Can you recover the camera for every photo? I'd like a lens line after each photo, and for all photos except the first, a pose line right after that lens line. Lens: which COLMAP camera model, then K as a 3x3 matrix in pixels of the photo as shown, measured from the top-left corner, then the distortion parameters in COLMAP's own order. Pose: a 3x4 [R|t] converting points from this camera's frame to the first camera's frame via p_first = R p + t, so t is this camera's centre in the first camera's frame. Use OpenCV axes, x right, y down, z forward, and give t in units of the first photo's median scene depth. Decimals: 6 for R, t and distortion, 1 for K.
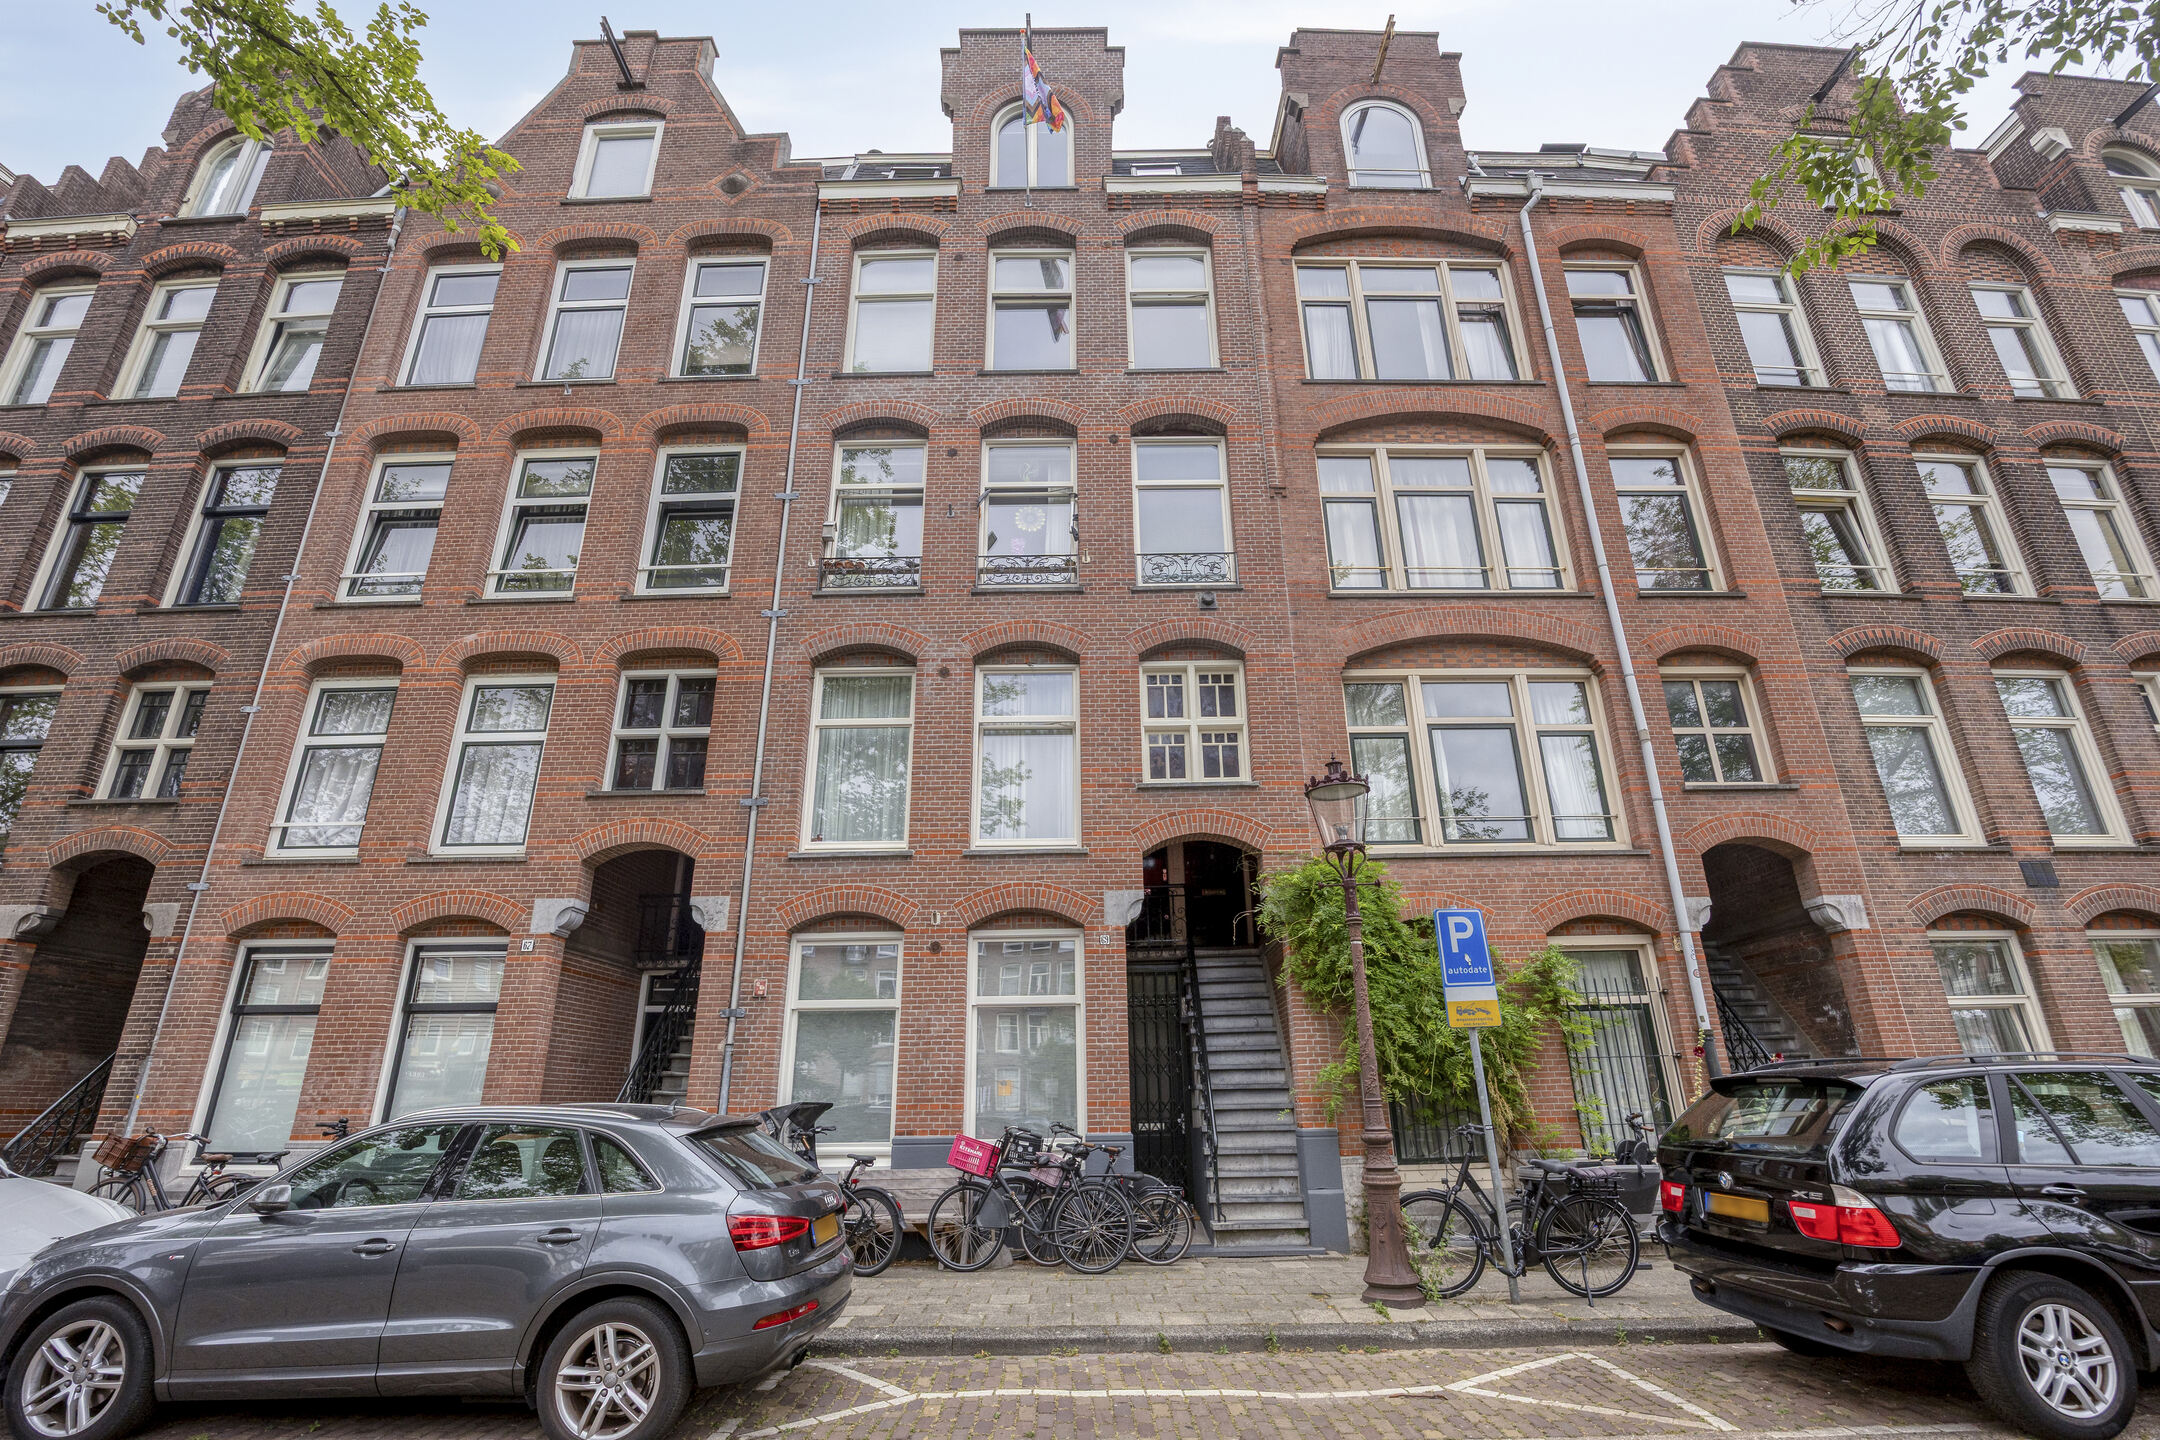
lens RADIAL K [[977.1, 0, 1094.4], [0, 977.1, 751.6], [0, 0, 1]] dist [-0.018174, 0.001287]
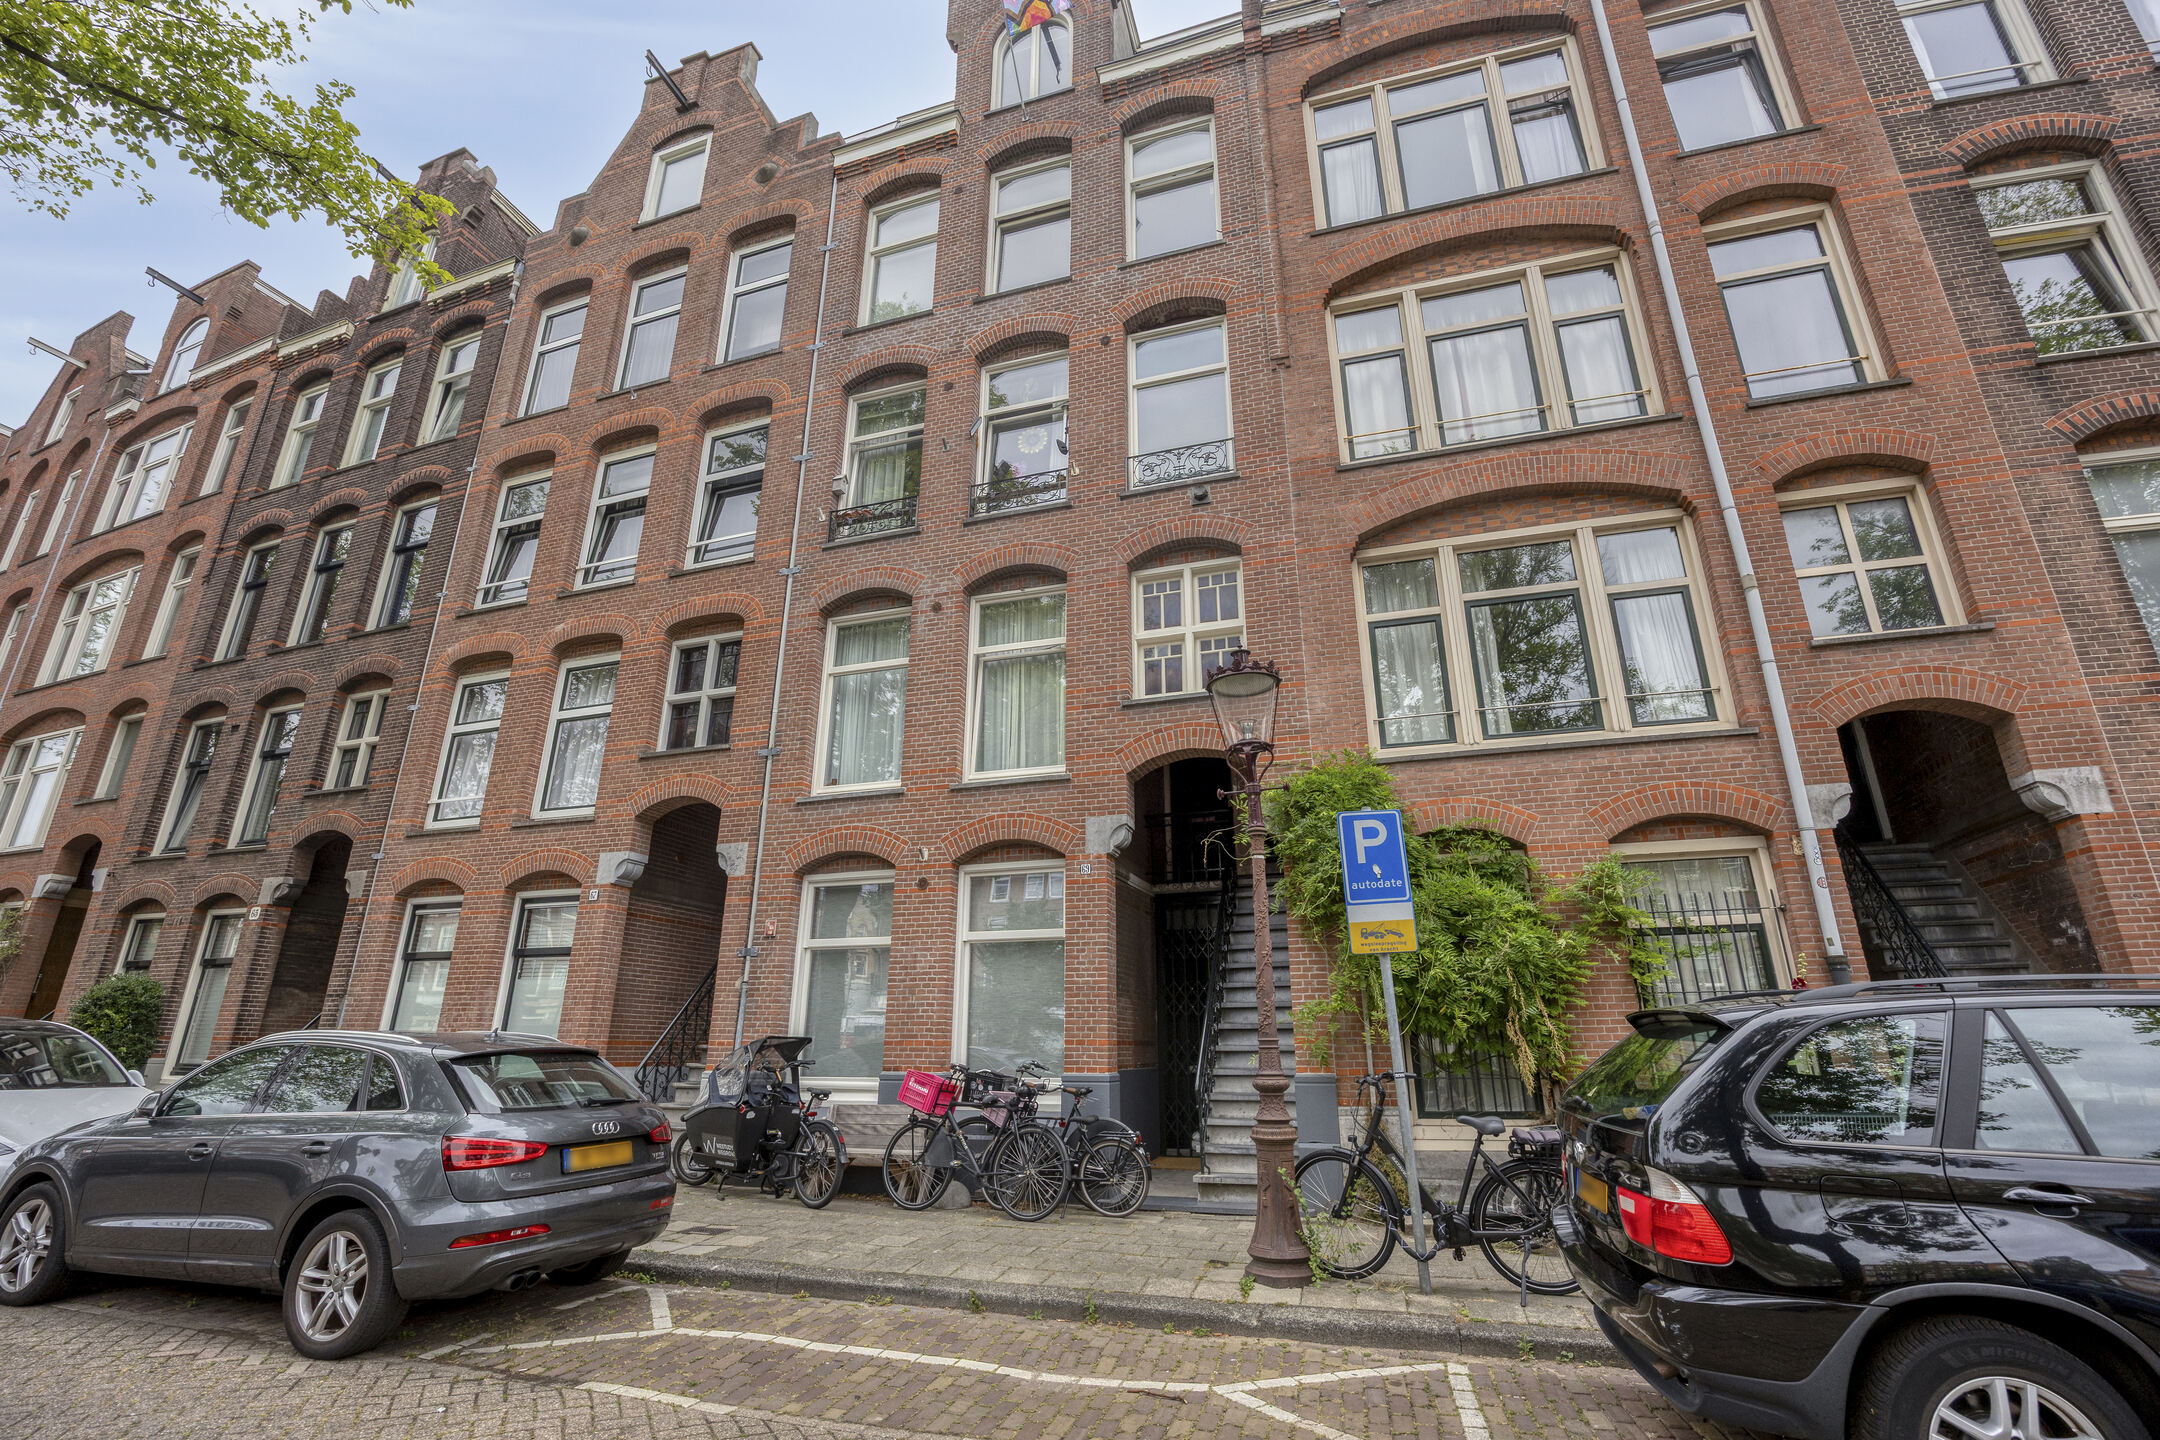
lens RADIAL K [[963.8, 0, 1092.6], [0, 963.8, 721.4], [0, 0, 1]] dist [-0.019124, 0.001259]
pose [[0.953072, -0.083942, -0.290873, 0.267583], [0.089691, 0.995949, 0.006466, 0.040925], [0.289152, -0.032251, 0.956740, 0.107481]]
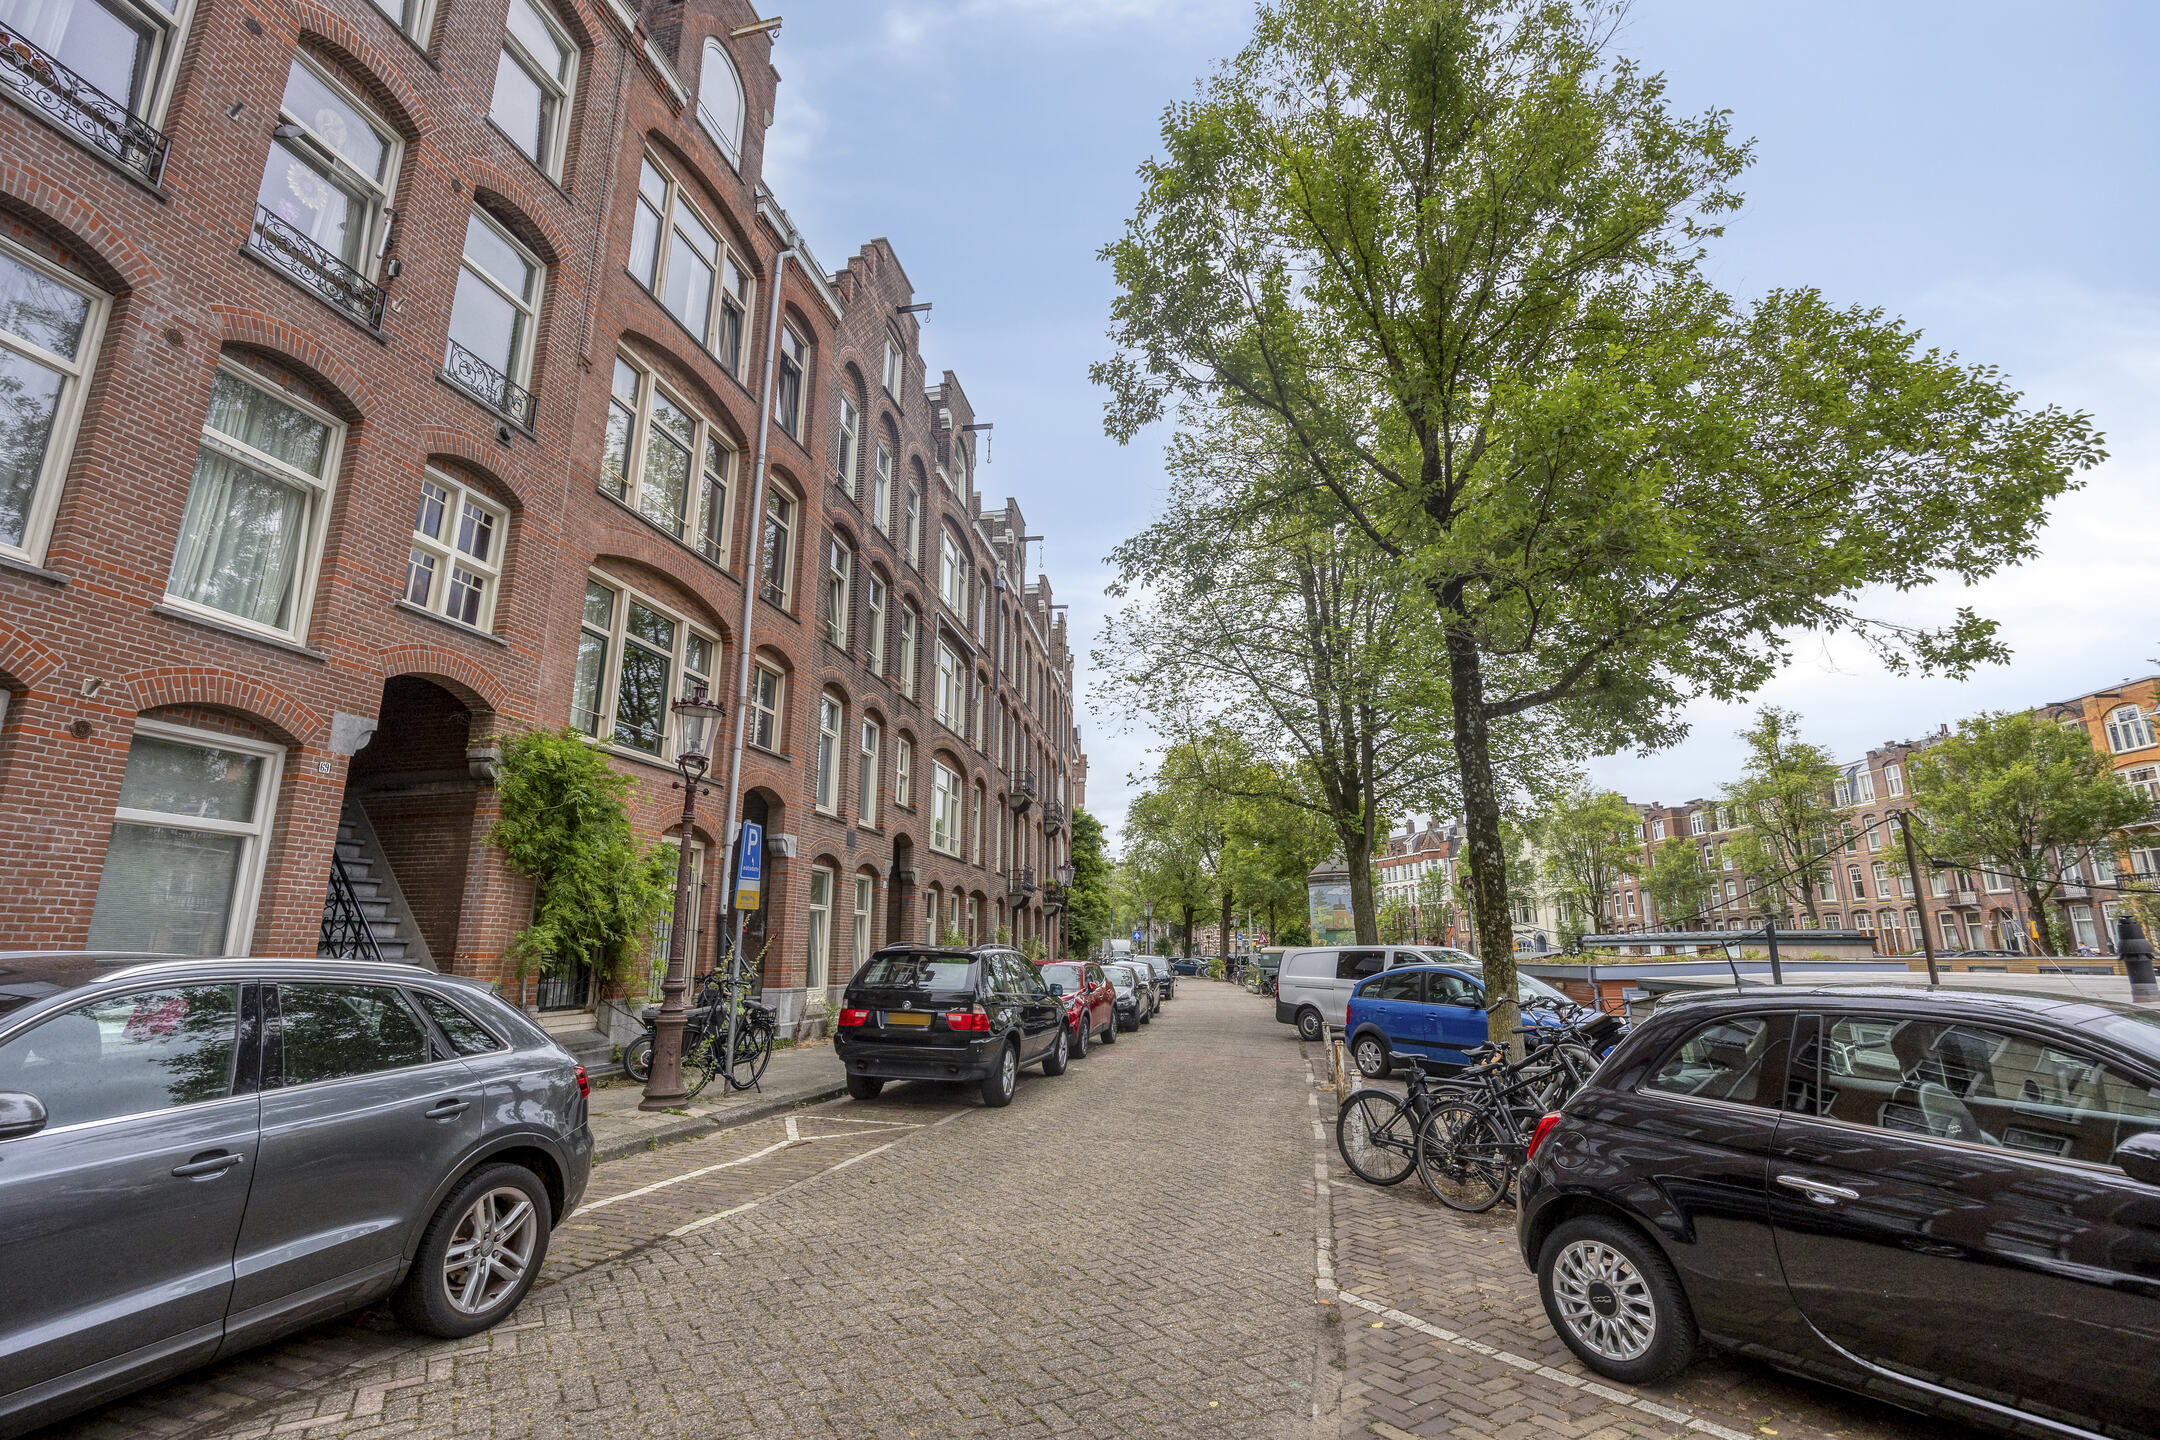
lens RADIAL K [[963.8, 0, 1092.6], [0, 963.8, 721.4], [0, 0, 1]] dist [-0.019124, 0.001259]
pose [[0.230070, 0.242953, 0.942359, -0.556696], [-0.337291, 0.928223, -0.156962, 0.054215], [-0.912854, -0.281737, 0.295503, 0.143238]]
